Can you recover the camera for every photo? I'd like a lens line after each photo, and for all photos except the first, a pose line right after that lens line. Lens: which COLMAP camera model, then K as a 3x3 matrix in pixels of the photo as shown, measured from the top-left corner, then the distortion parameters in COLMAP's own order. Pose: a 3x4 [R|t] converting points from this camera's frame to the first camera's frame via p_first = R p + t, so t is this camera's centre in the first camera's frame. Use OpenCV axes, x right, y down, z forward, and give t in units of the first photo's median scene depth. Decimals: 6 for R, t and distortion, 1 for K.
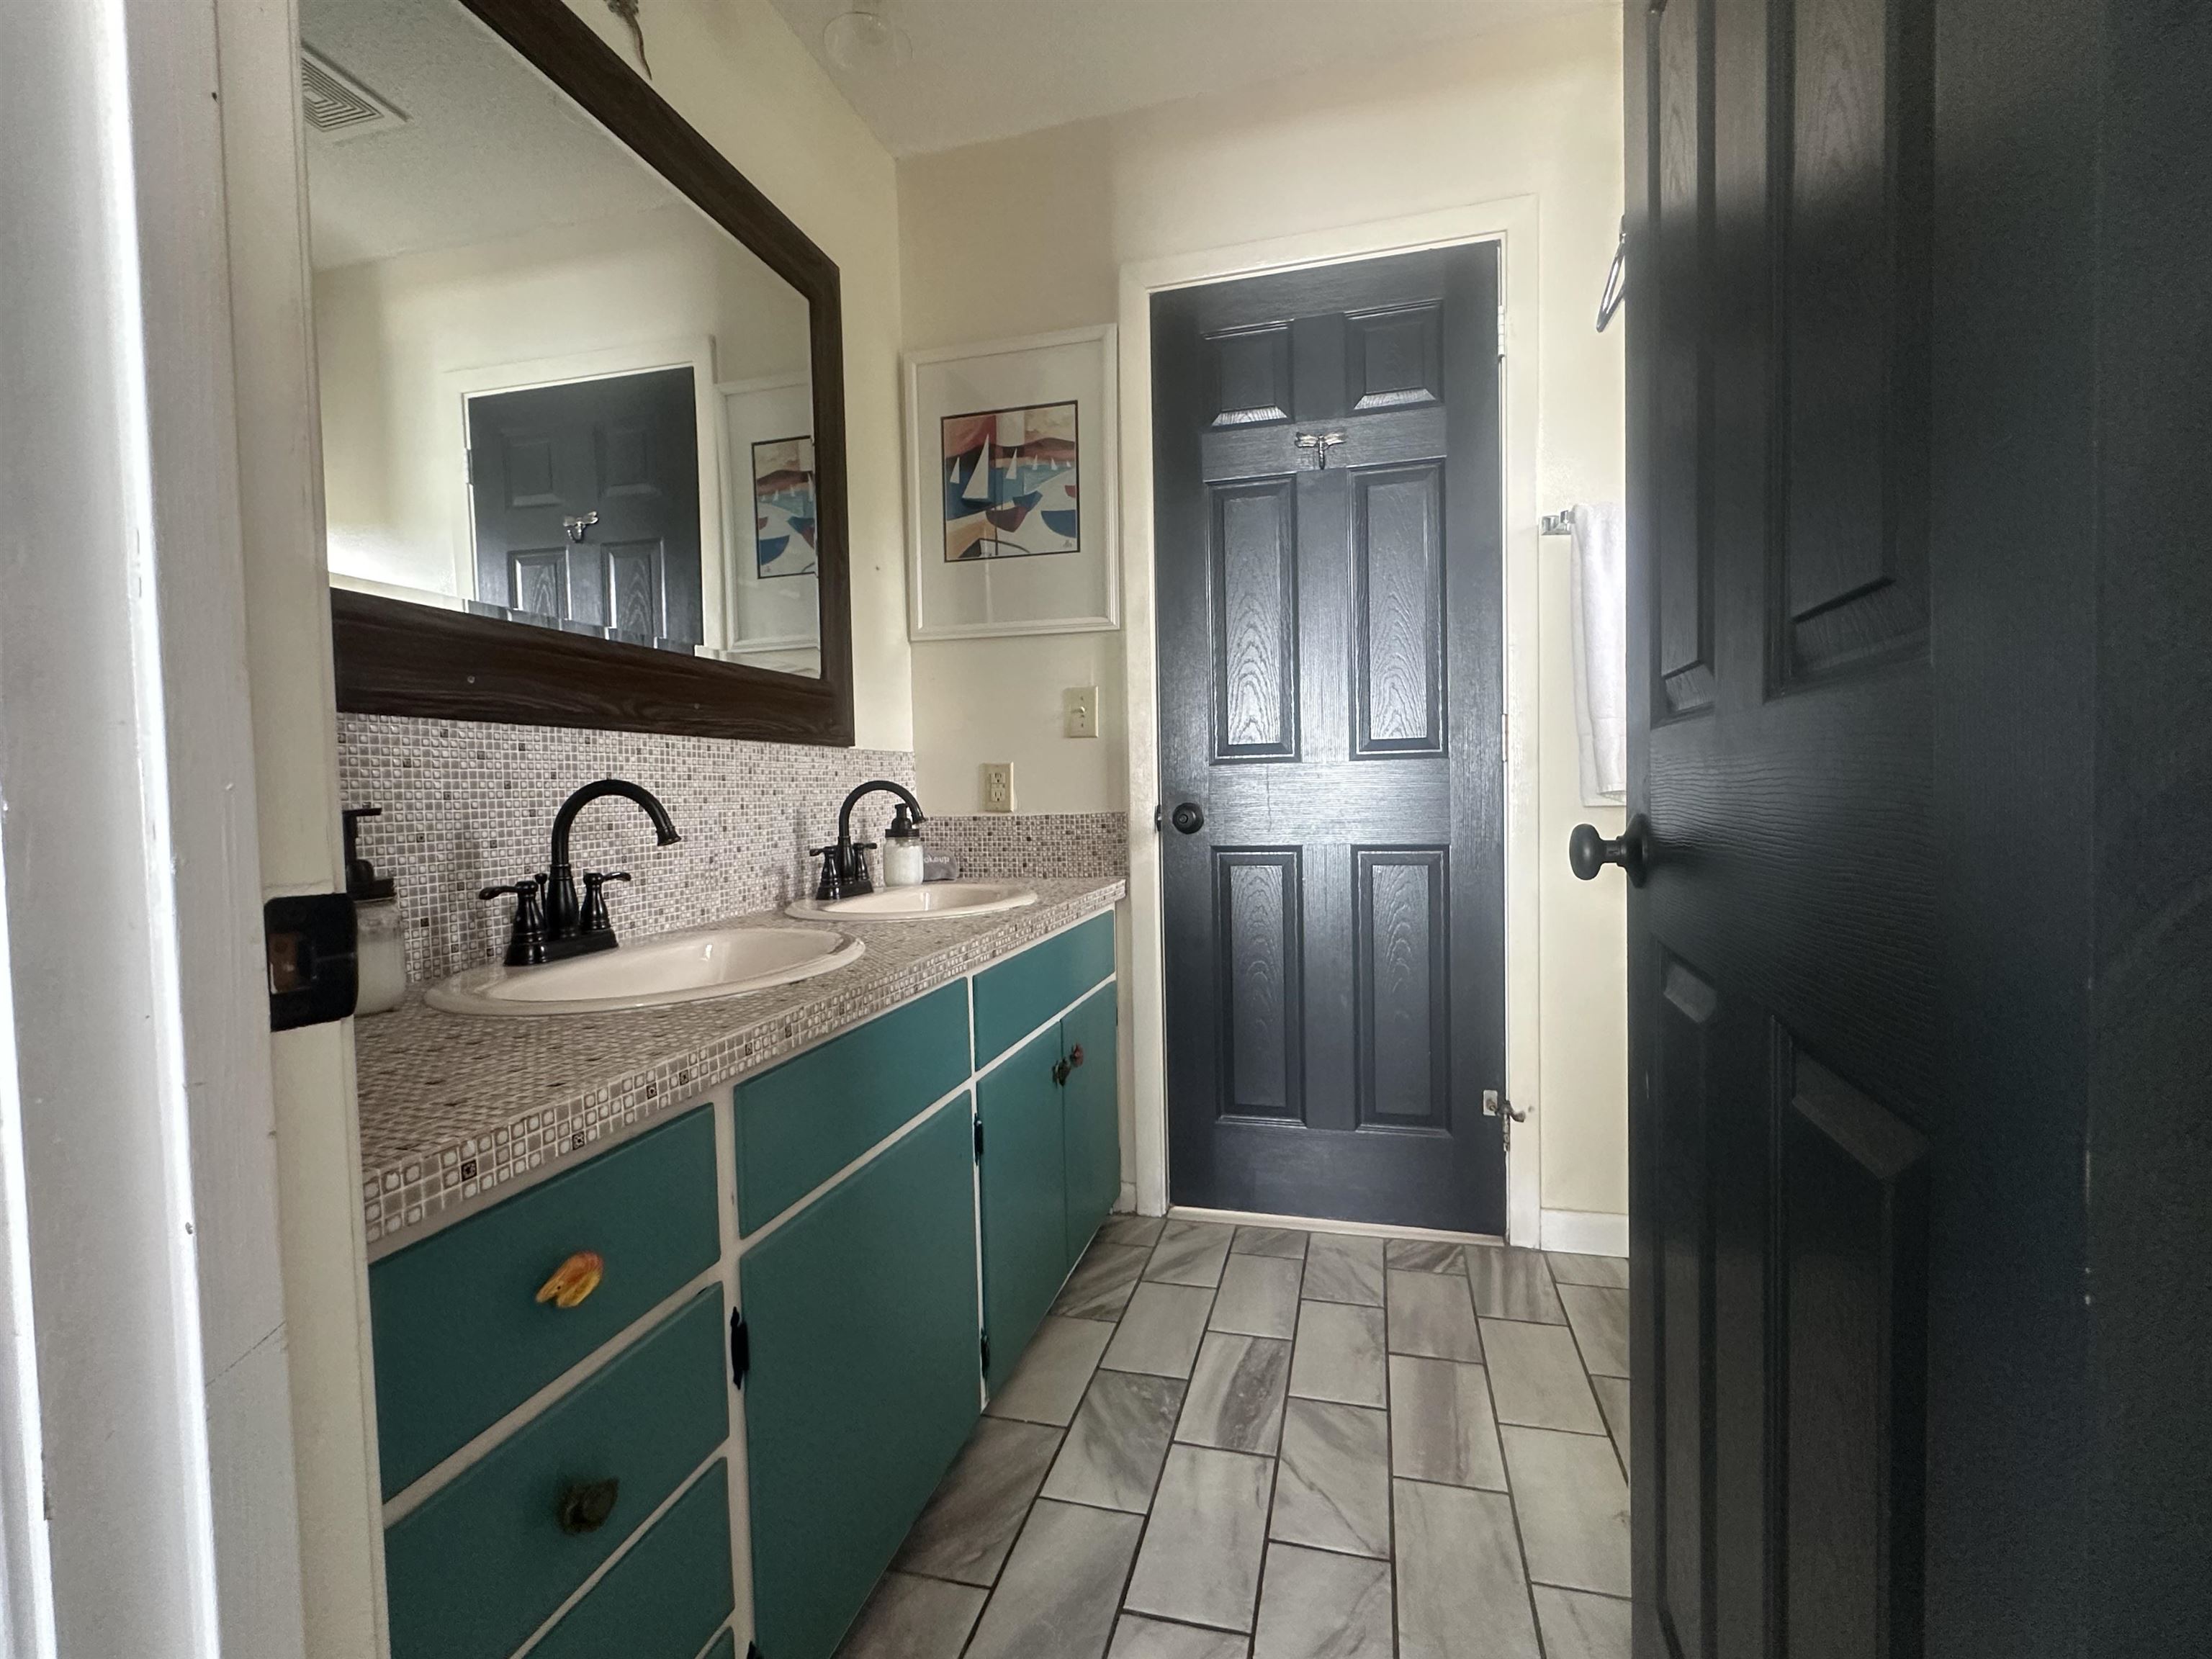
lens RADIAL K [[991.4, 0, 1105.5], [0, 991.4, 825.7], [0, 0, 1]] dist [-0.002523, 0.001304]
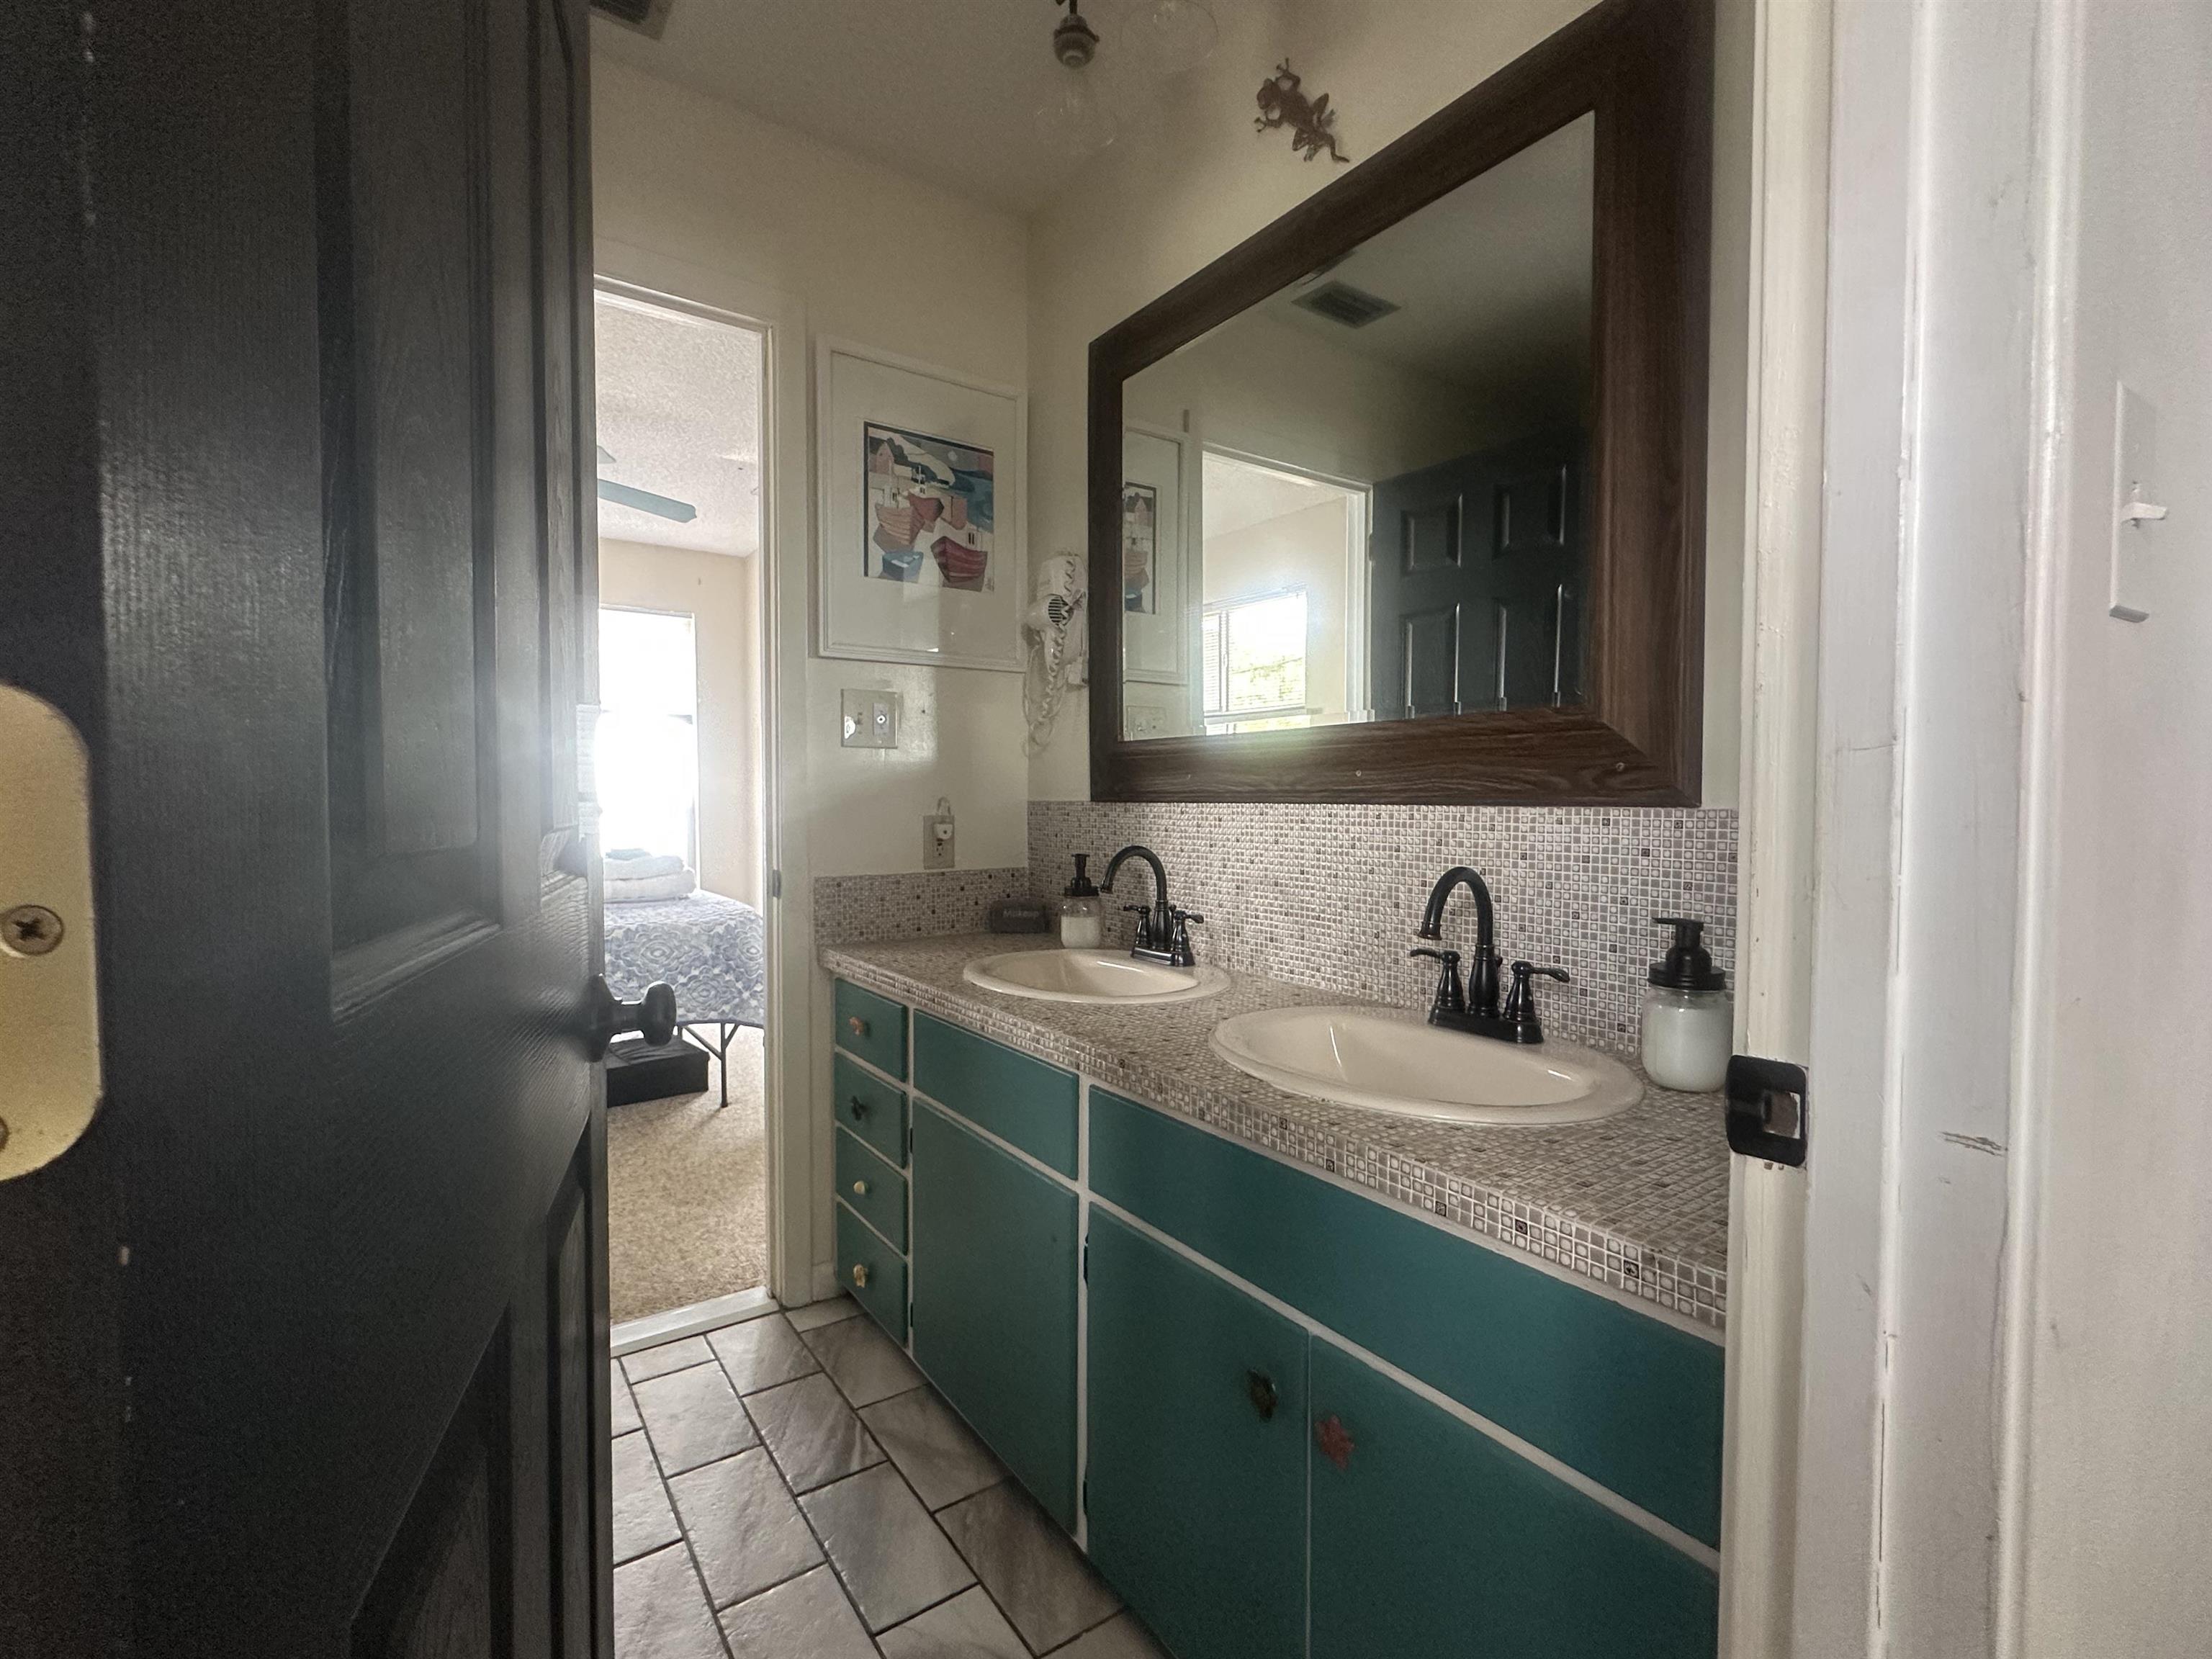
lens RADIAL K [[991.4, 0, 1103.7], [0, 991.4, 835.3], [0, 0, 1]] dist [-0.002523, 0.001304]
pose [[-0.647921, 0.047972, -0.760195, 0.479034], [-0.017100, 0.996847, 0.077481, -0.128595], [0.761515, 0.063201, -0.645058, 1.414427]]
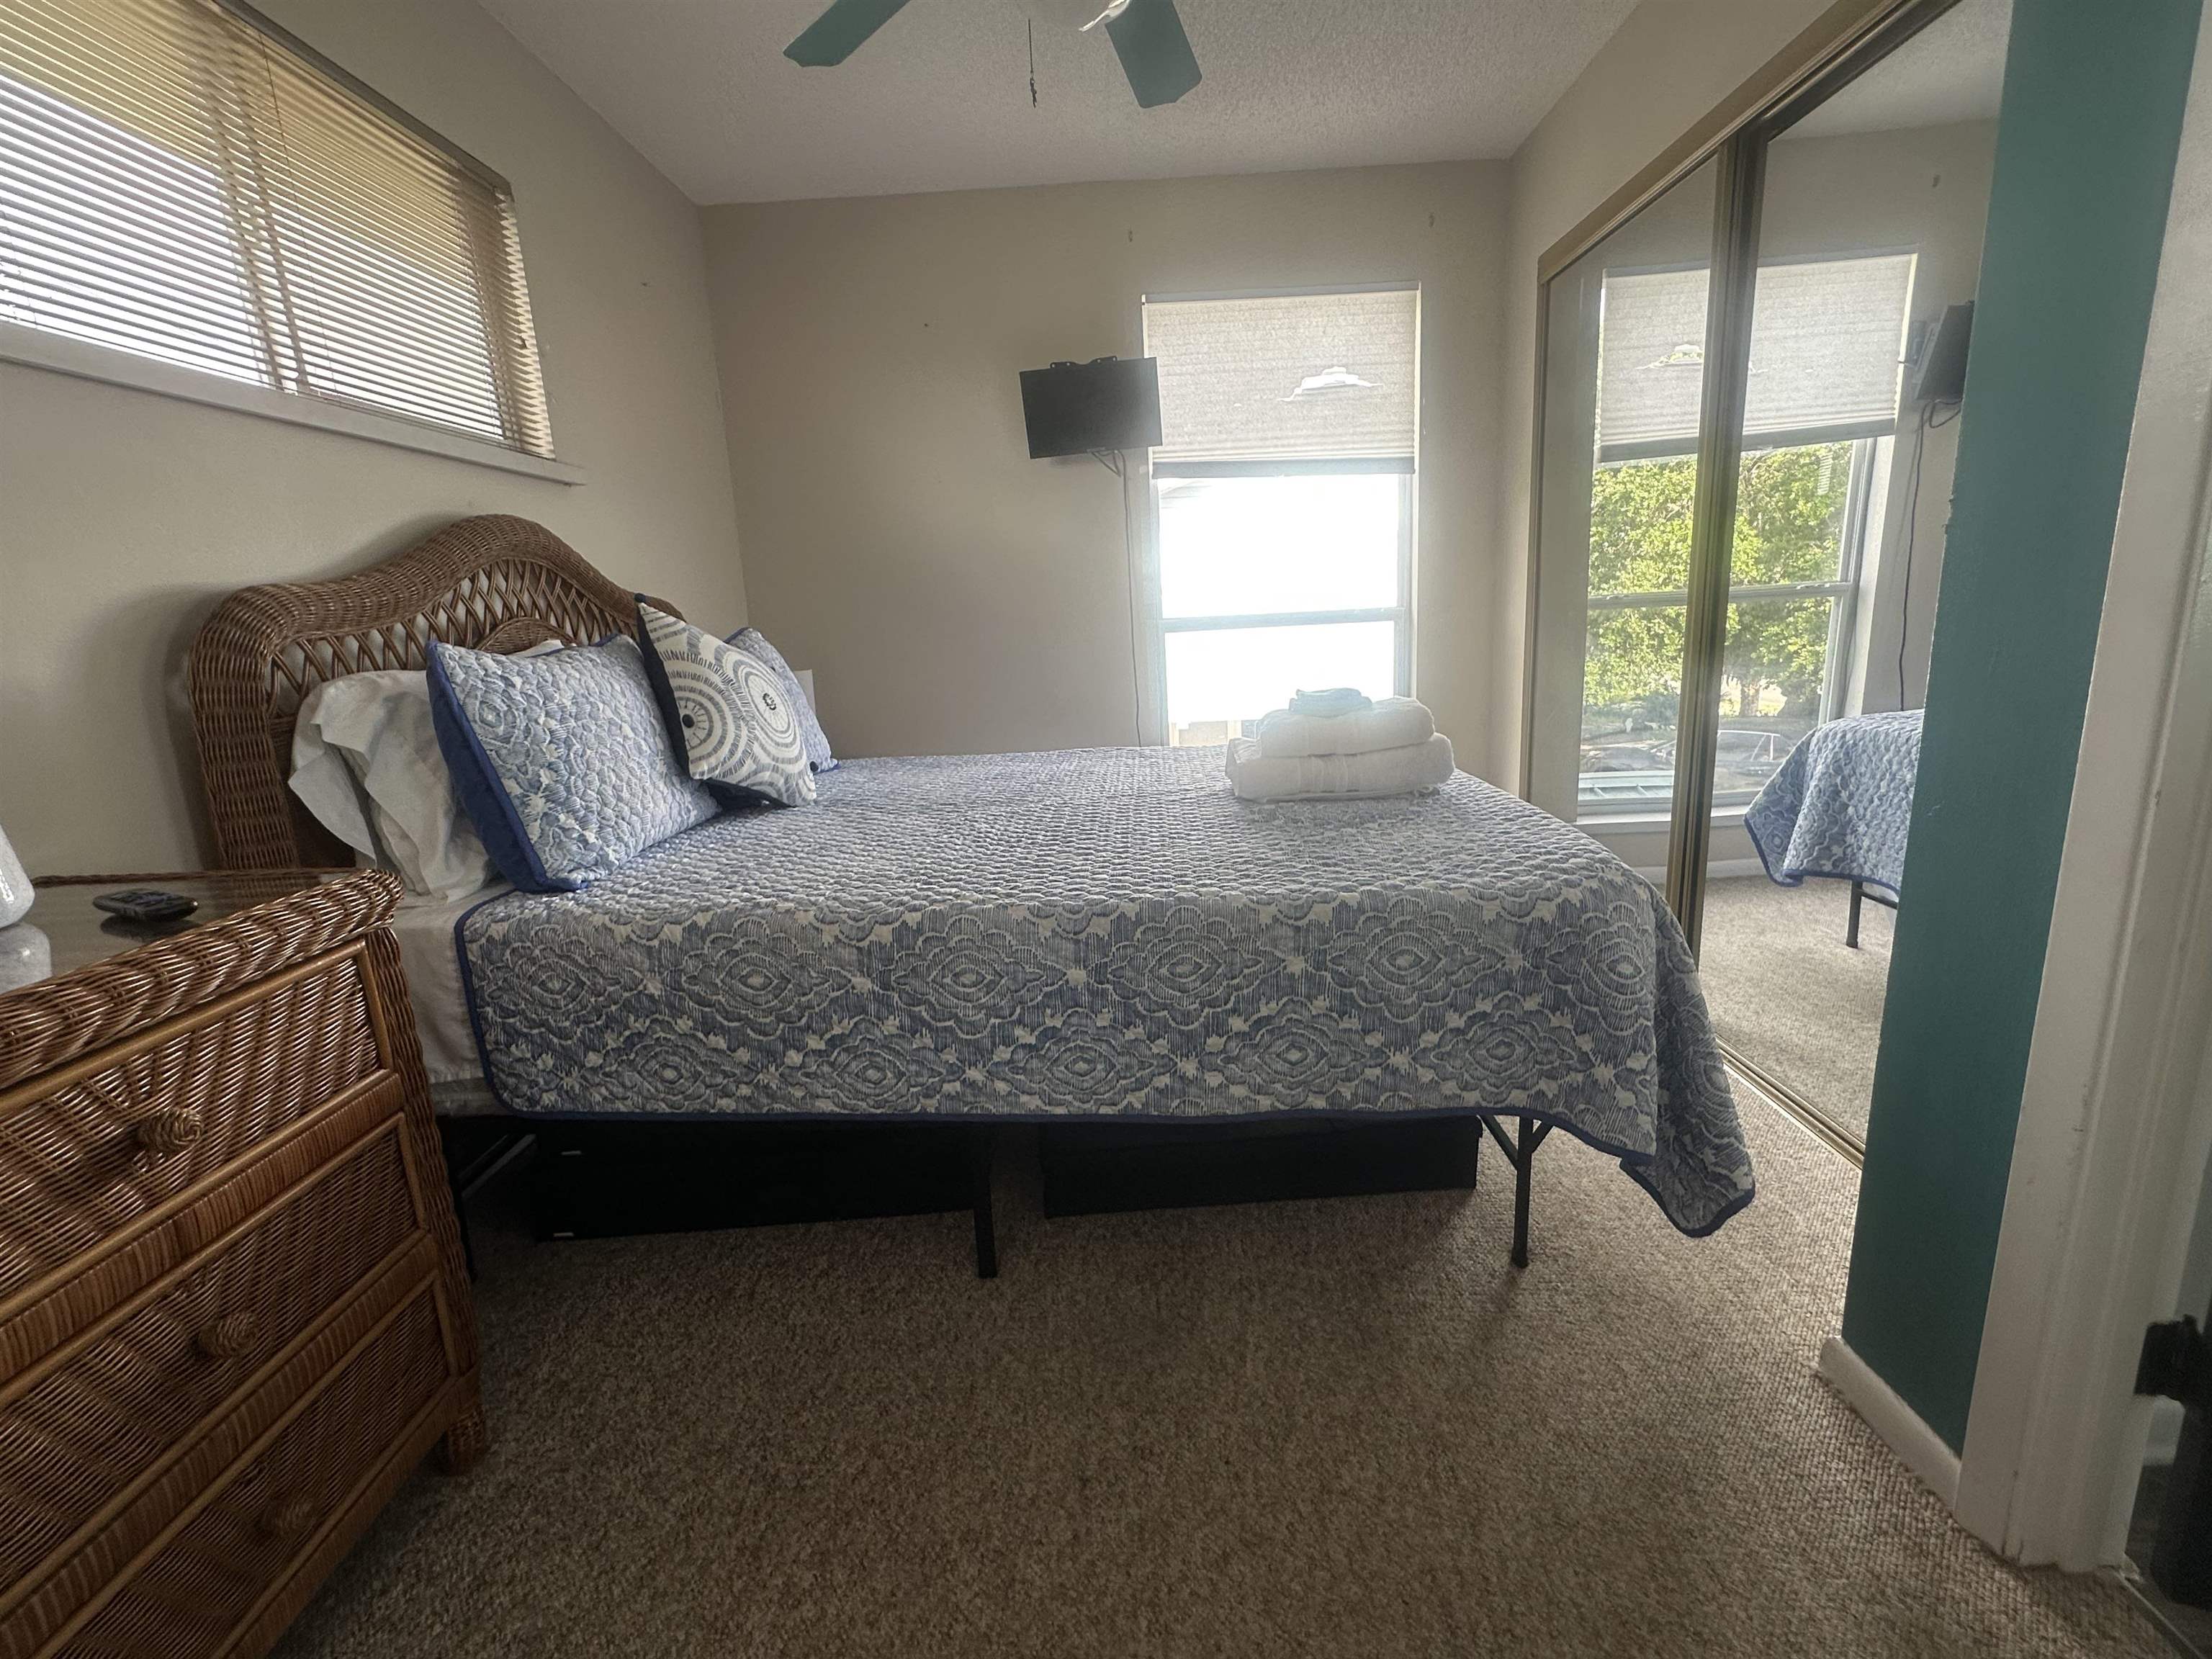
lens RADIAL K [[991.4, 0, 1103.8], [0, 991.4, 824.8], [0, 0, 1]] dist [-0.002523, 0.001304]
pose [[-0.972190, 0.113098, -0.205075, 0.282918], [0.057121, 0.963728, 0.260701, -0.108120], [0.227122, 0.241737, -0.943387, 0.937067]]
